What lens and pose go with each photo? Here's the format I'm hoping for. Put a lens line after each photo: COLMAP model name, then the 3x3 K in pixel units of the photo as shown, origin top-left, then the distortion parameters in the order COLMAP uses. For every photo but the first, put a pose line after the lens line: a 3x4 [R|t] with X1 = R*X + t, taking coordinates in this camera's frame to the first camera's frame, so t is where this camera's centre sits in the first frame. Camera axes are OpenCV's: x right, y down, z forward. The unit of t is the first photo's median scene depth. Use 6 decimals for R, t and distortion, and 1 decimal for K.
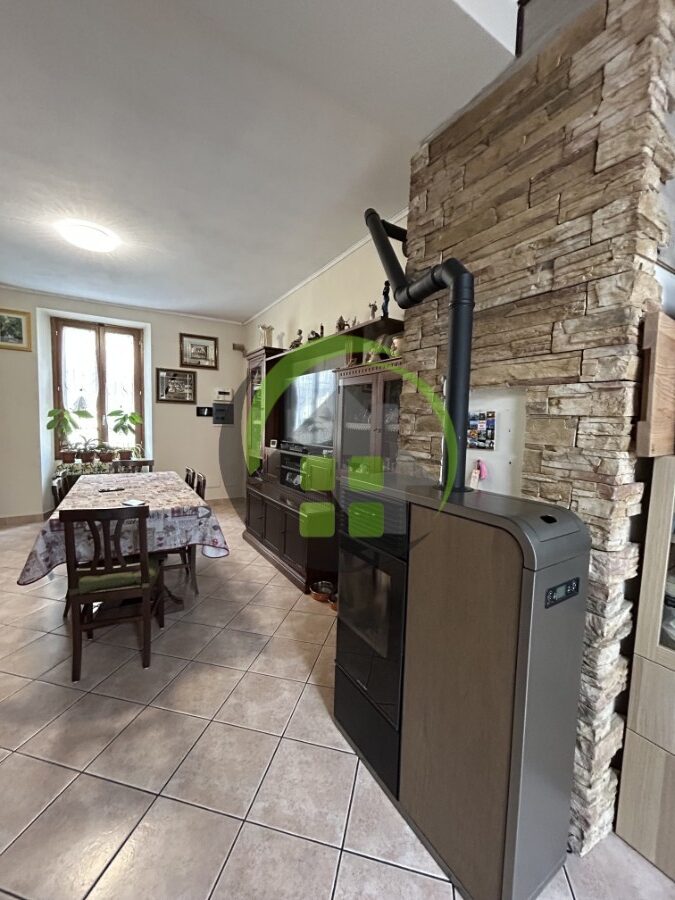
lens RADIAL K [[362.6, 0, 337.5], [0, 362.6, 450.0], [0, 0, 1]] dist [0.000332, 0.000161]
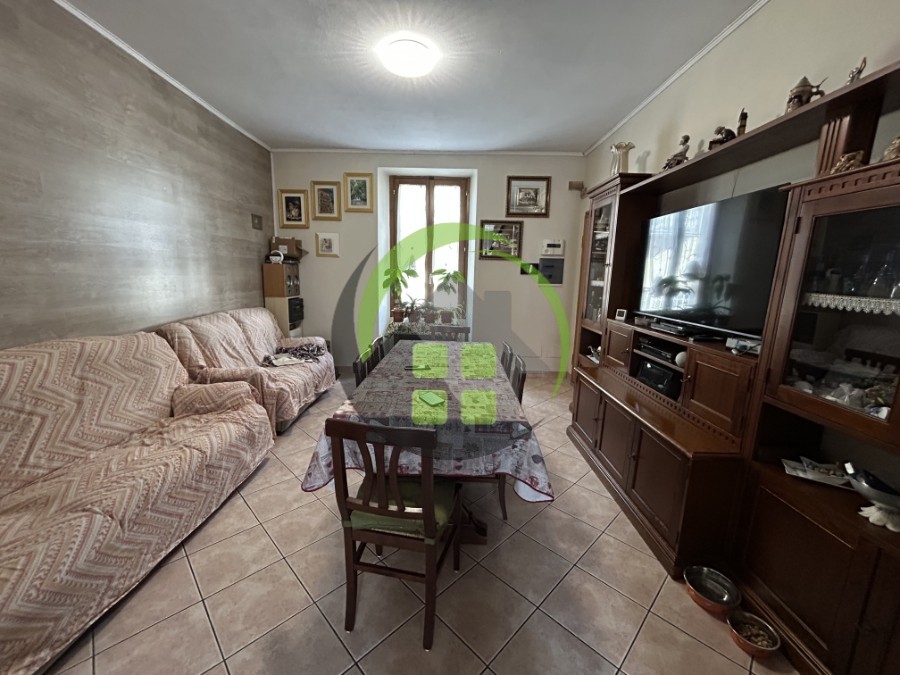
lens RADIAL K [[362.8, 0, 450.0], [0, 362.8, 338.5], [0, 0, 1]] dist [-0.002777, 0.000876]
pose [[0.847496, 0.090588, -0.523014, -0.082595], [-0.042413, 0.993736, 0.103393, -0.029545], [0.529104, -0.065442, 0.846030, 0.215642]]
